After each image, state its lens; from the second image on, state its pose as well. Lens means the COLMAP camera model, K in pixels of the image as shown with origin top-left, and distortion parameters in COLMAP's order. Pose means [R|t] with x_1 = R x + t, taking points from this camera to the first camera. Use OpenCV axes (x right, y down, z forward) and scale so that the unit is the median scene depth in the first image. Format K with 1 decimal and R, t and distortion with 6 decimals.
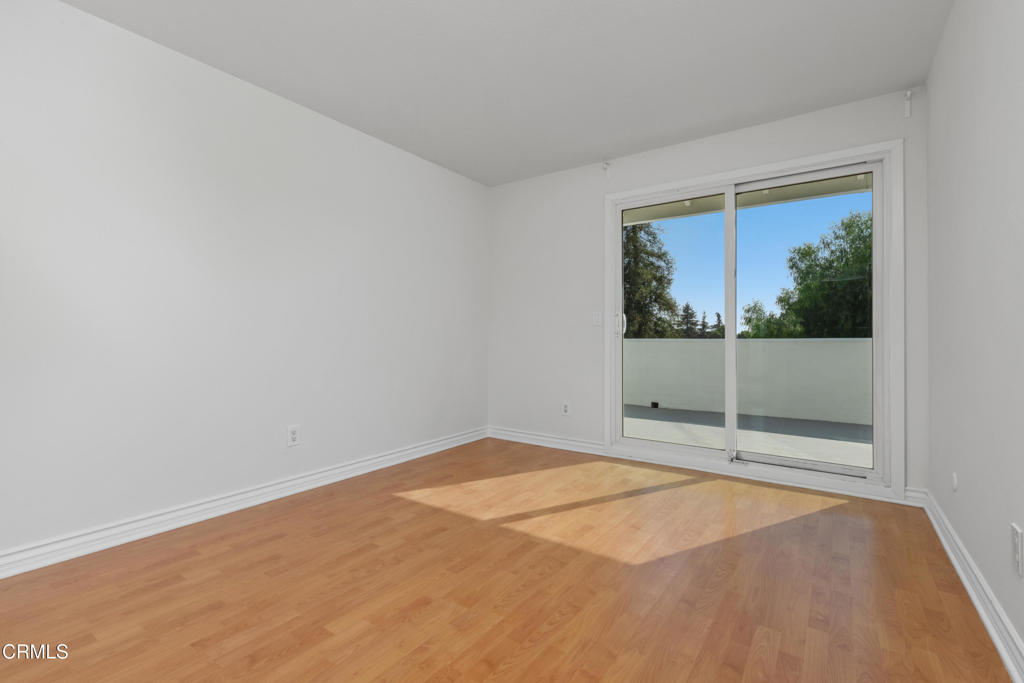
lens RADIAL K [[467.4, 0, 508.6], [0, 467.4, 334.3], [0, 0, 1]] dist [0.001630, 0.000183]
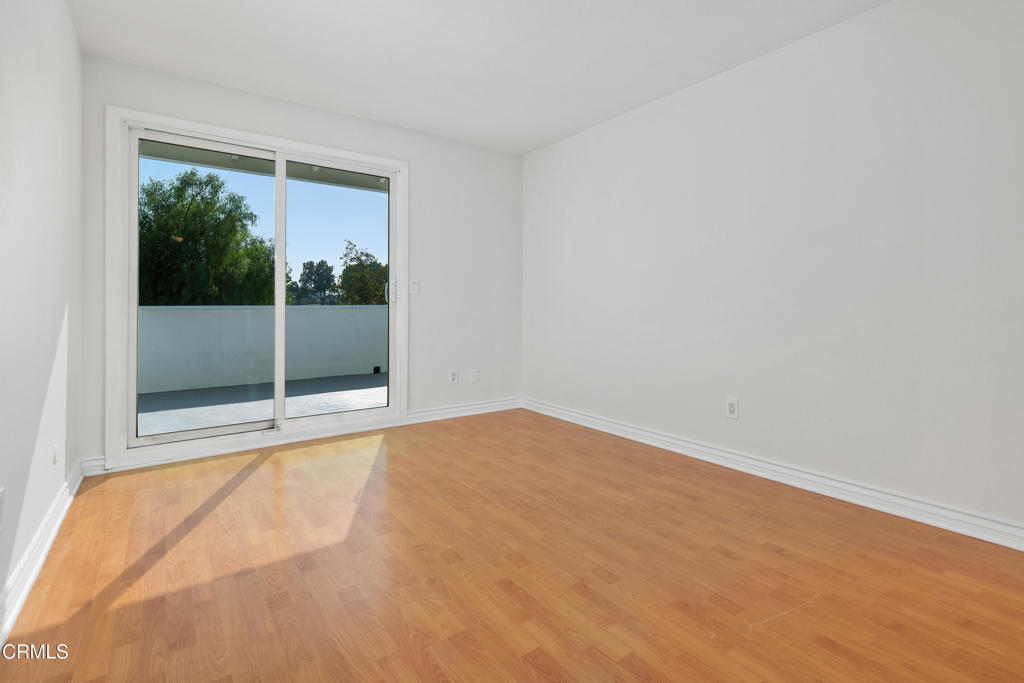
lens RADIAL K [[475.6, 0, 510.6], [0, 475.6, 292.2], [0, 0, 1]] dist [0.001142, 0.000089]
pose [[0.307805, 0.024222, 0.951141, -0.354275], [-0.005245, 0.999704, -0.023762, 0.000788], [-0.951435, 0.002326, 0.307841, 0.228404]]
